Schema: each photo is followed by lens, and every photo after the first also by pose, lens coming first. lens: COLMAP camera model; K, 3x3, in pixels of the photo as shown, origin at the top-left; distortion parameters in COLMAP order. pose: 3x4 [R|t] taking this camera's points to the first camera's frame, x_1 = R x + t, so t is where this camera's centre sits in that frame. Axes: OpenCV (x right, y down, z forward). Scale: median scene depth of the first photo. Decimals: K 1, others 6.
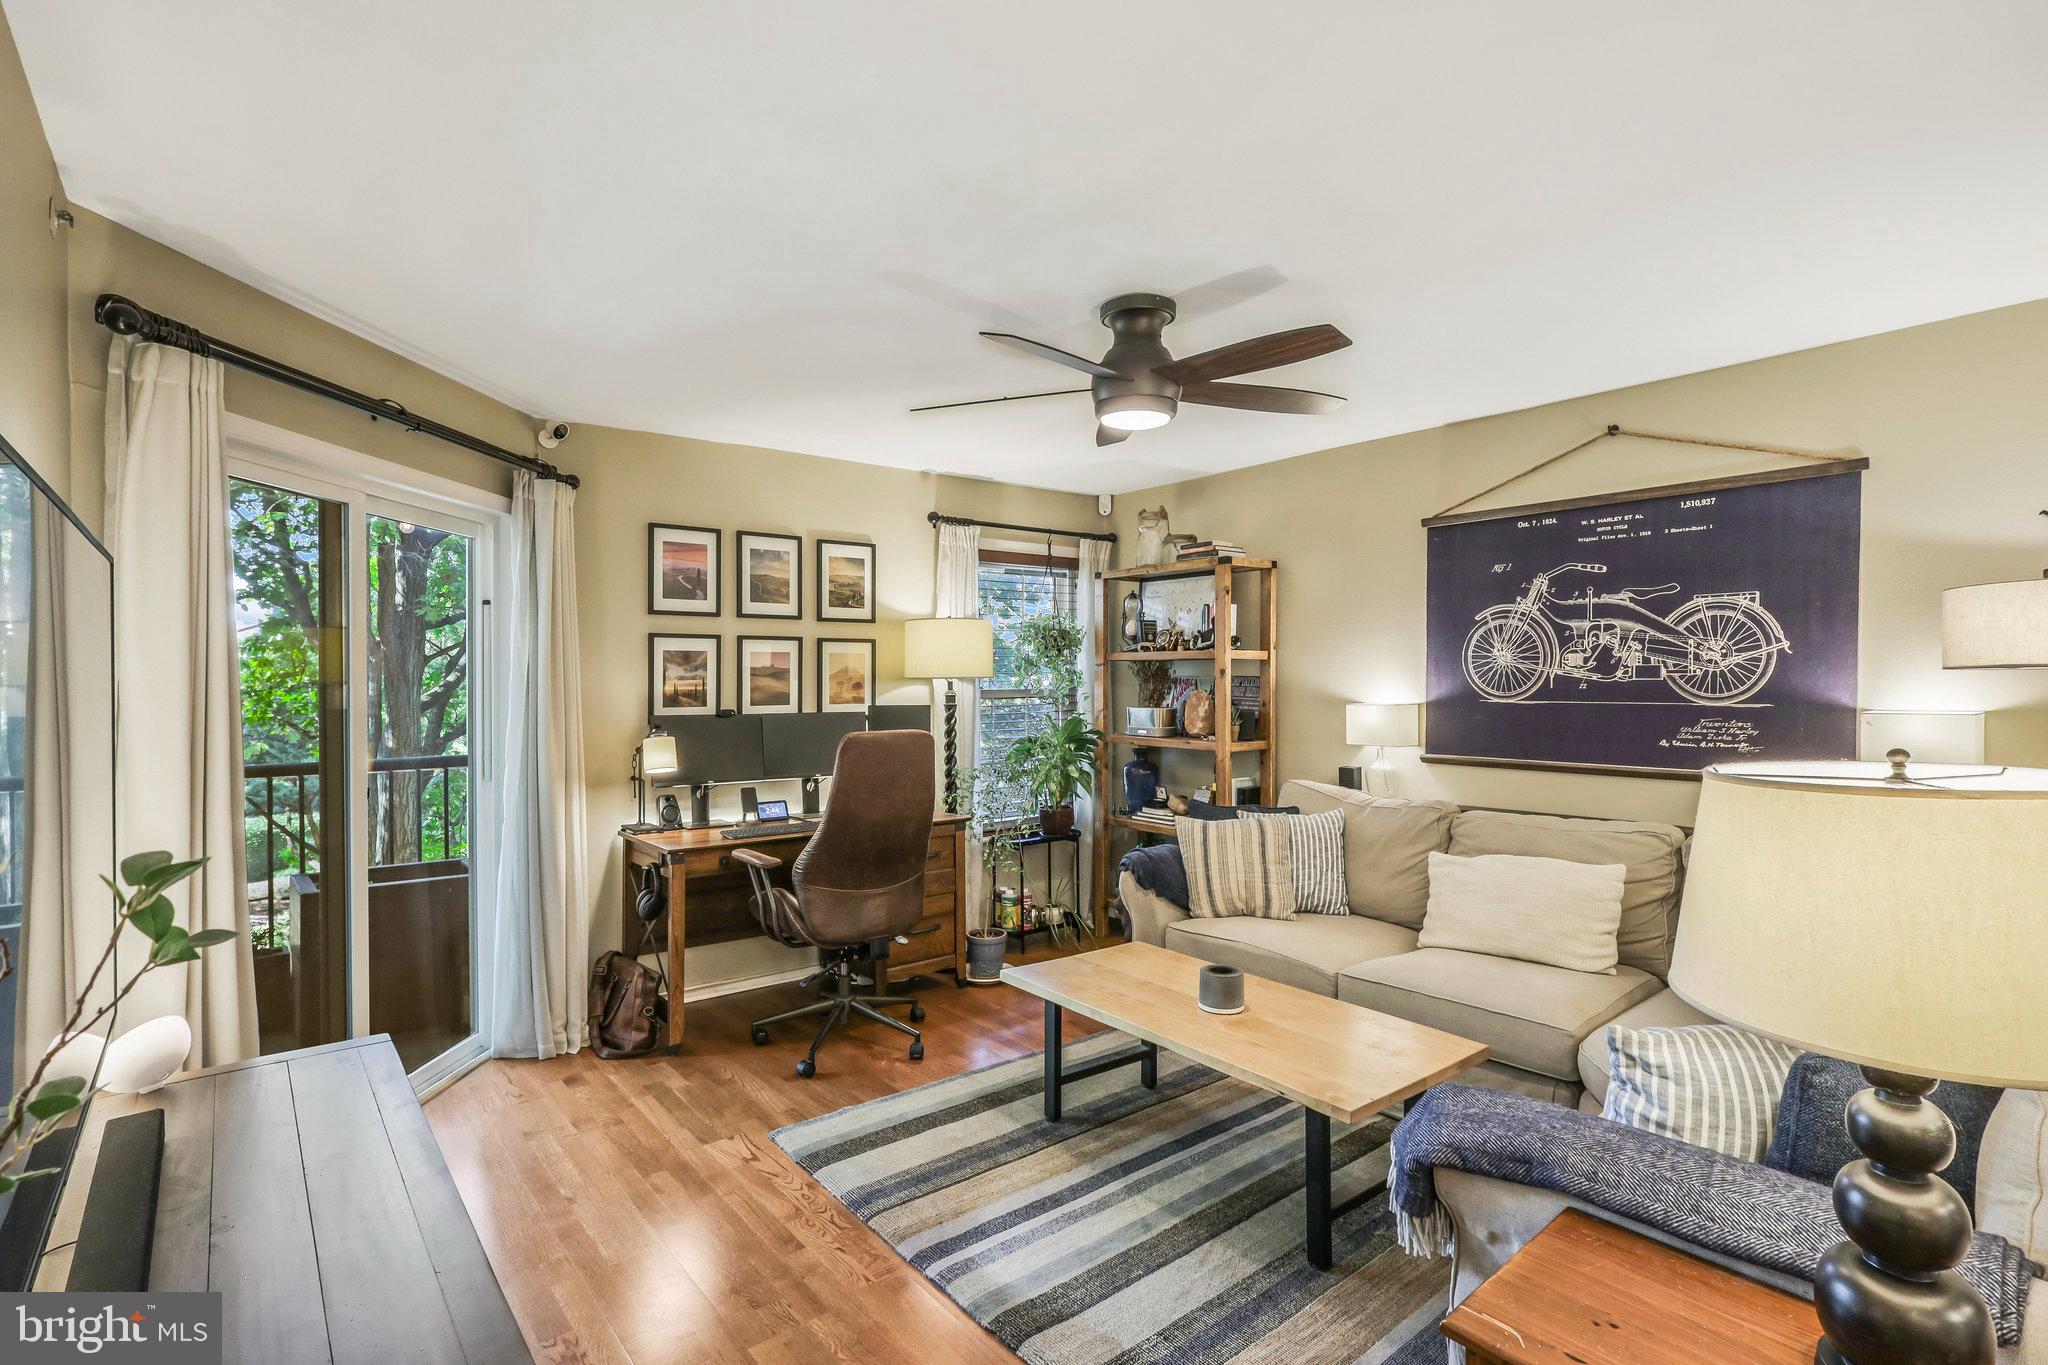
lens RADIAL K [[966.5, 0, 1035.9], [0, 966.5, 694.8], [0, 0, 1]] dist [-0.003975, 0.003147]
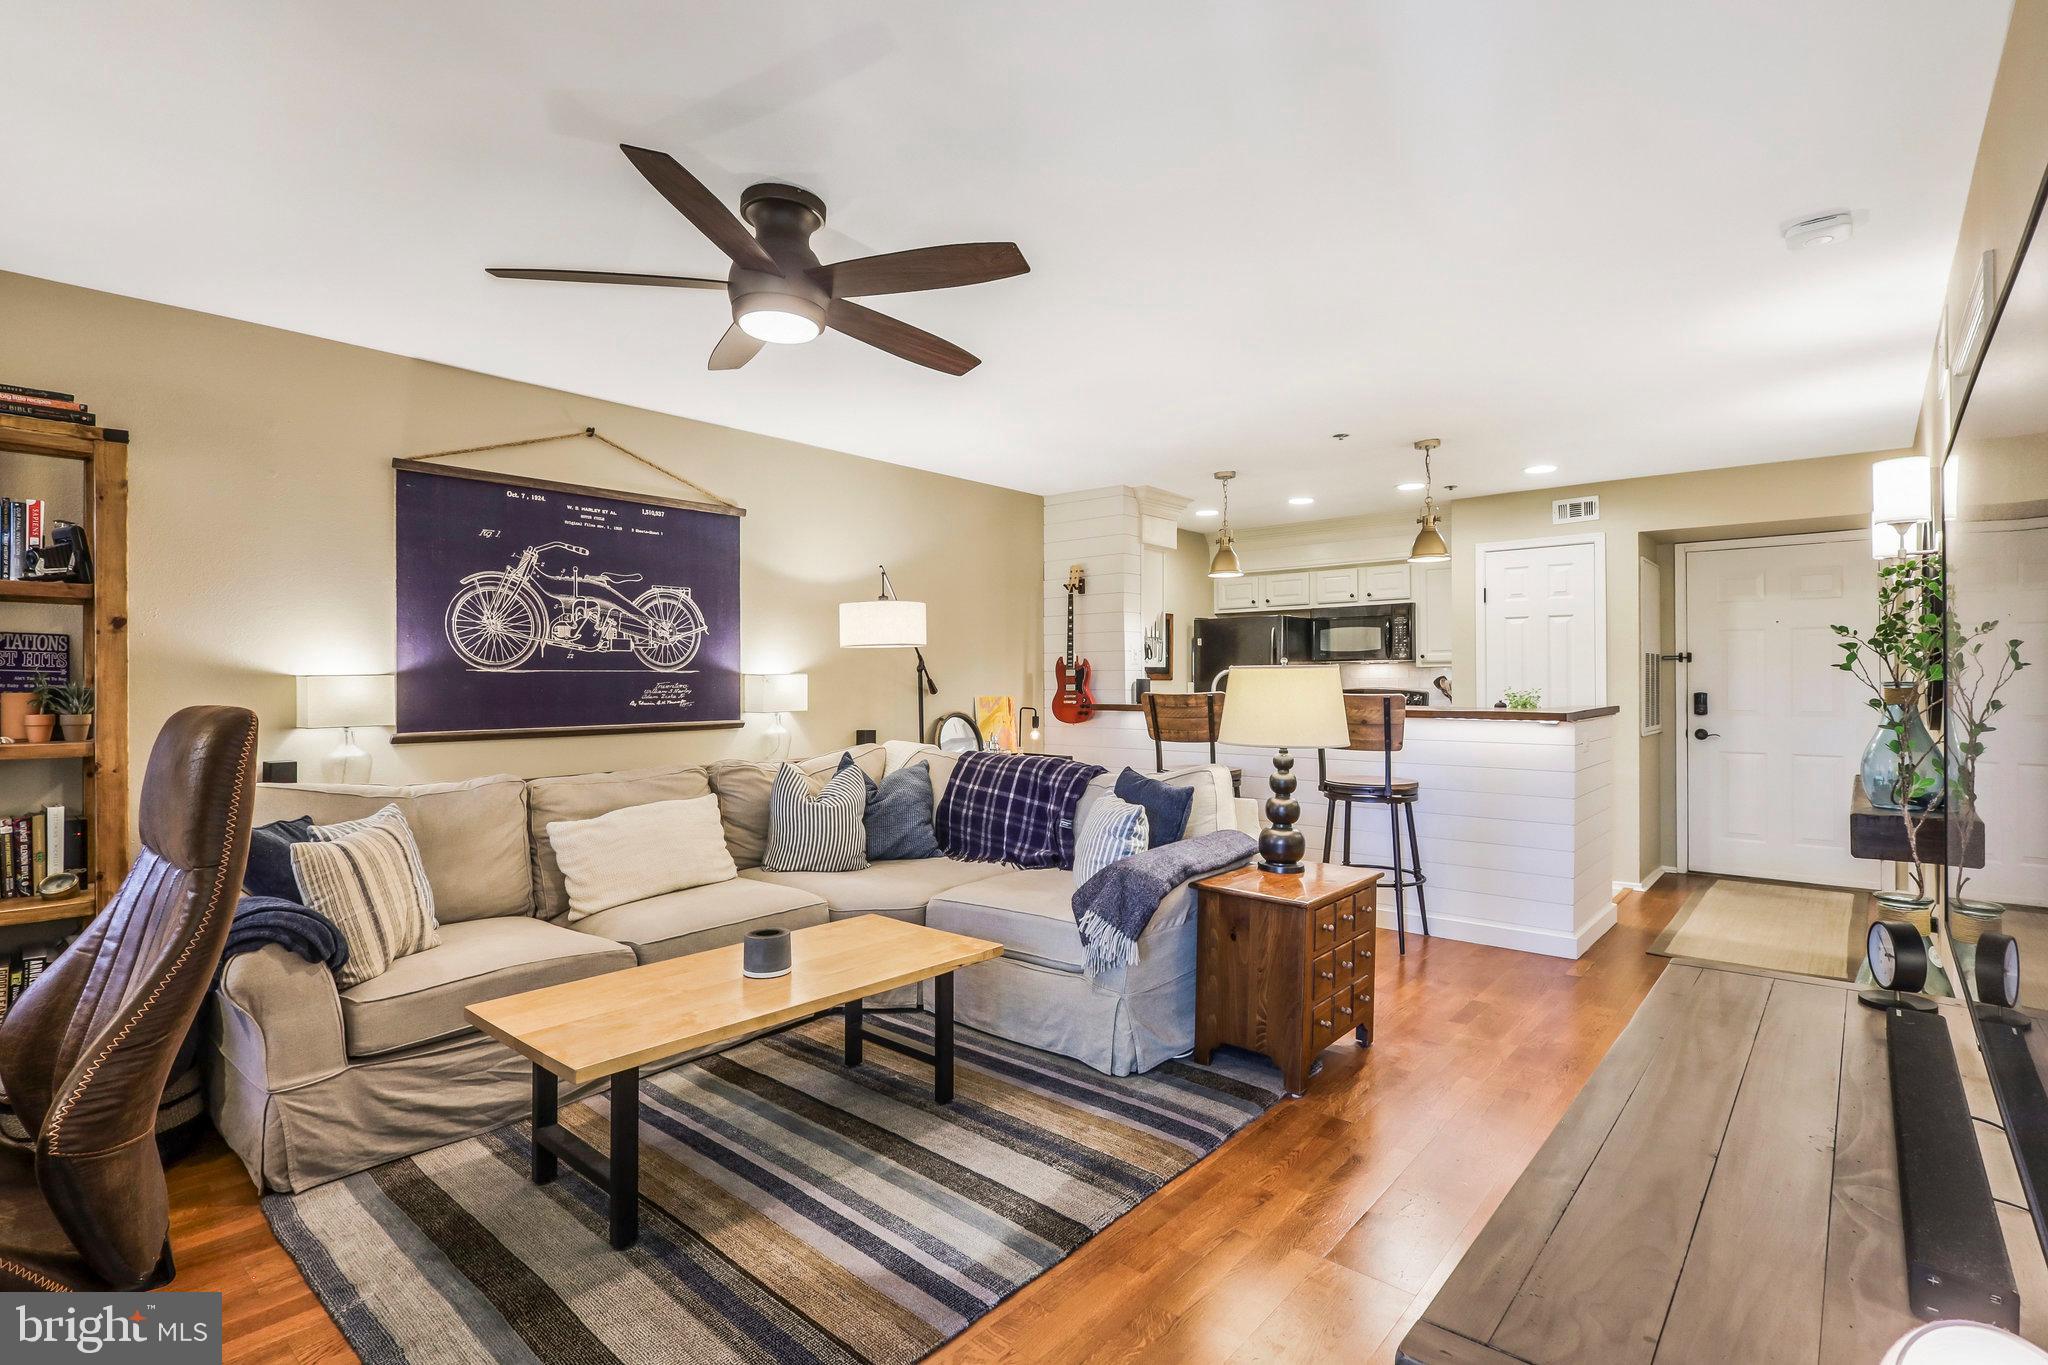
lens RADIAL K [[966.5, 0, 1008.7], [0, 966.5, 677.3], [0, 0, 1]] dist [-0.003975, 0.003147]
pose [[-0.145258, 0.007270, 0.989367, -0.562068], [0.019781, 0.999794, -0.004443, 0.028409], [-0.989196, 0.018925, -0.145372, 0.639250]]
